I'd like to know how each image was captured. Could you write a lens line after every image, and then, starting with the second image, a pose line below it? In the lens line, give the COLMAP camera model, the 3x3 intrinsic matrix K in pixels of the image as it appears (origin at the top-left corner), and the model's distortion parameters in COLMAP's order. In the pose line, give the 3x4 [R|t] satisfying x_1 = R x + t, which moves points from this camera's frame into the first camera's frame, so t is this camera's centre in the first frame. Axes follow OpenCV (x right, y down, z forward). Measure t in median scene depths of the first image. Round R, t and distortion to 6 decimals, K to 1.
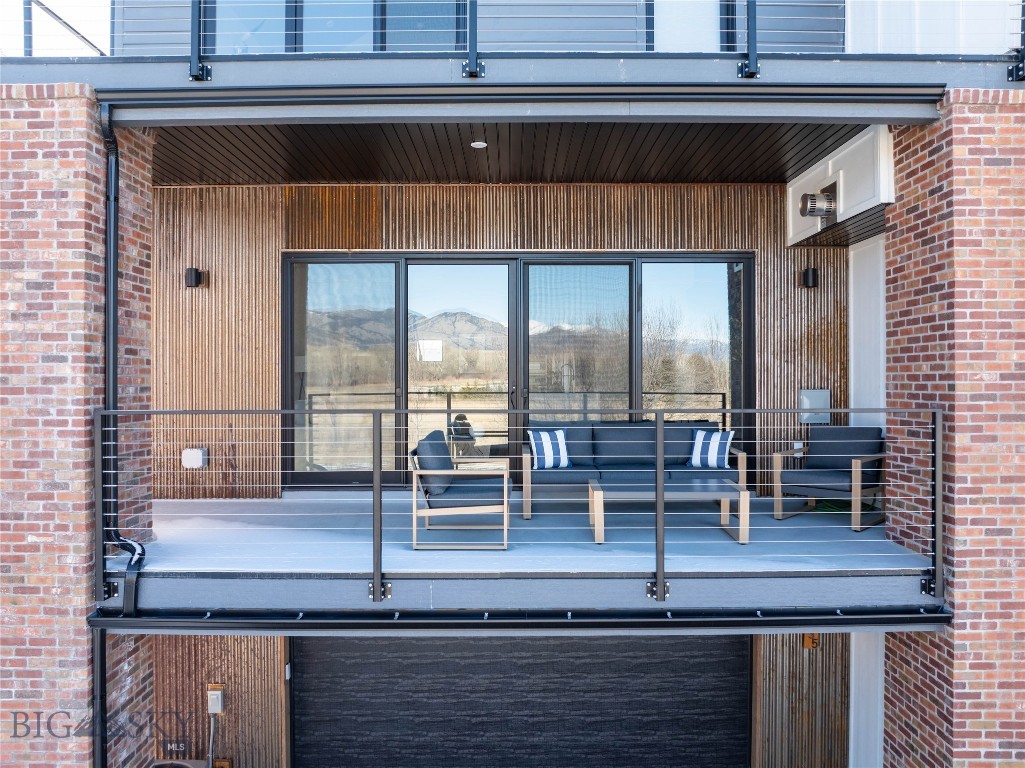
lens RADIAL K [[735.7, 0, 512.5], [0, 735.7, 384.0], [0, 0, 1]] dist [-0.064691, 0.044268]
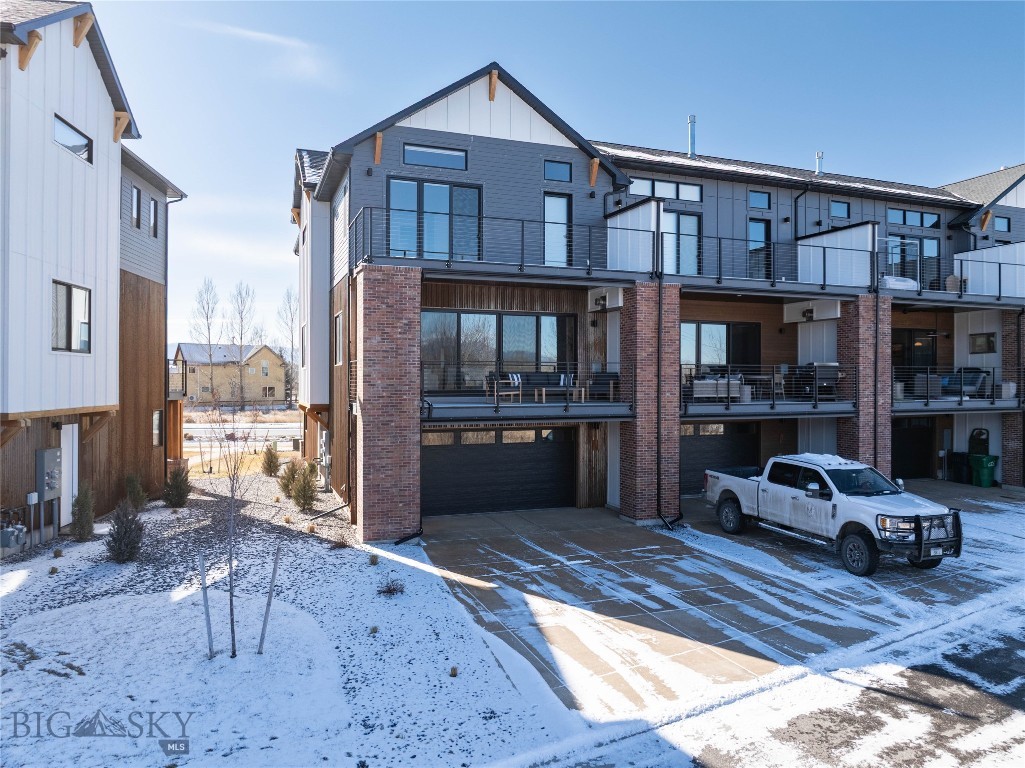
lens RADIAL K [[725.5, 0, 518.7], [0, 725.5, 379.6], [0, 0, 1]] dist [-0.031850, -0.008730]
pose [[0.933954, 0.003855, 0.357373, -1.398985], [-0.002141, 0.999984, -0.005192, 0.146647], [-0.357387, 0.004084, 0.933947, -2.457407]]
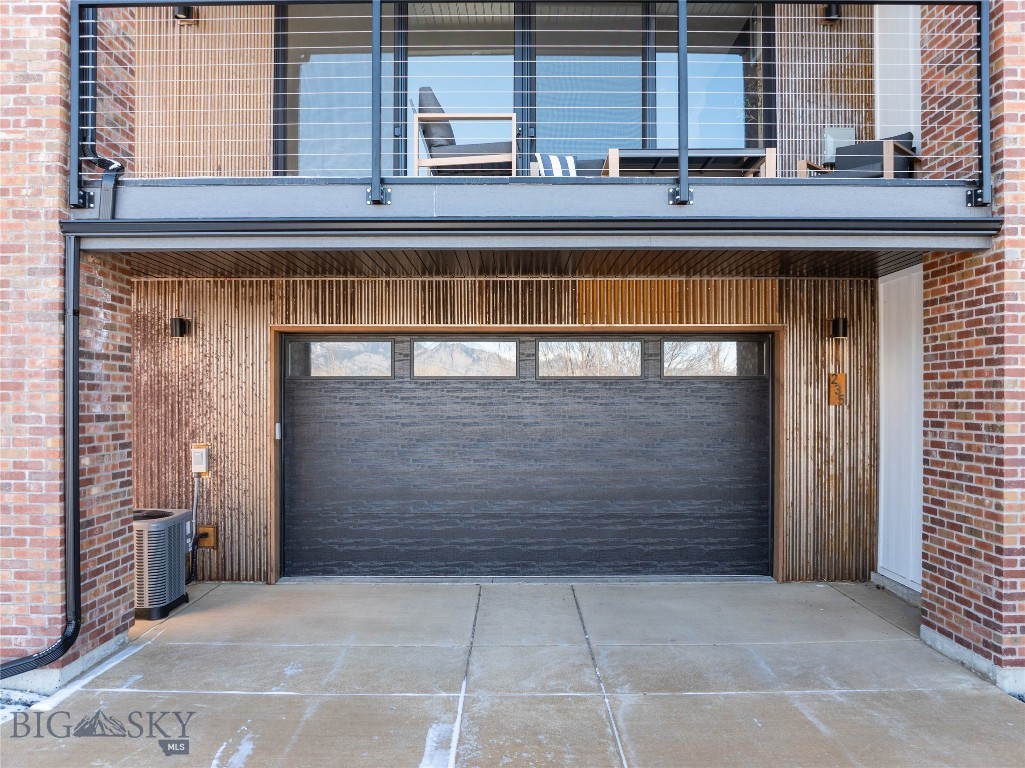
lens RADIAL K [[750.7, 0, 509.5], [0, 750.7, 400.9], [0, 0, 1]] dist [-0.059422, 0.042068]
pose [[0.999997, 0.002150, -0.001212, -0.015431], [-0.002151, 0.999997, -0.001058, 0.552540], [0.001210, 0.001061, 0.999999, 0.061483]]
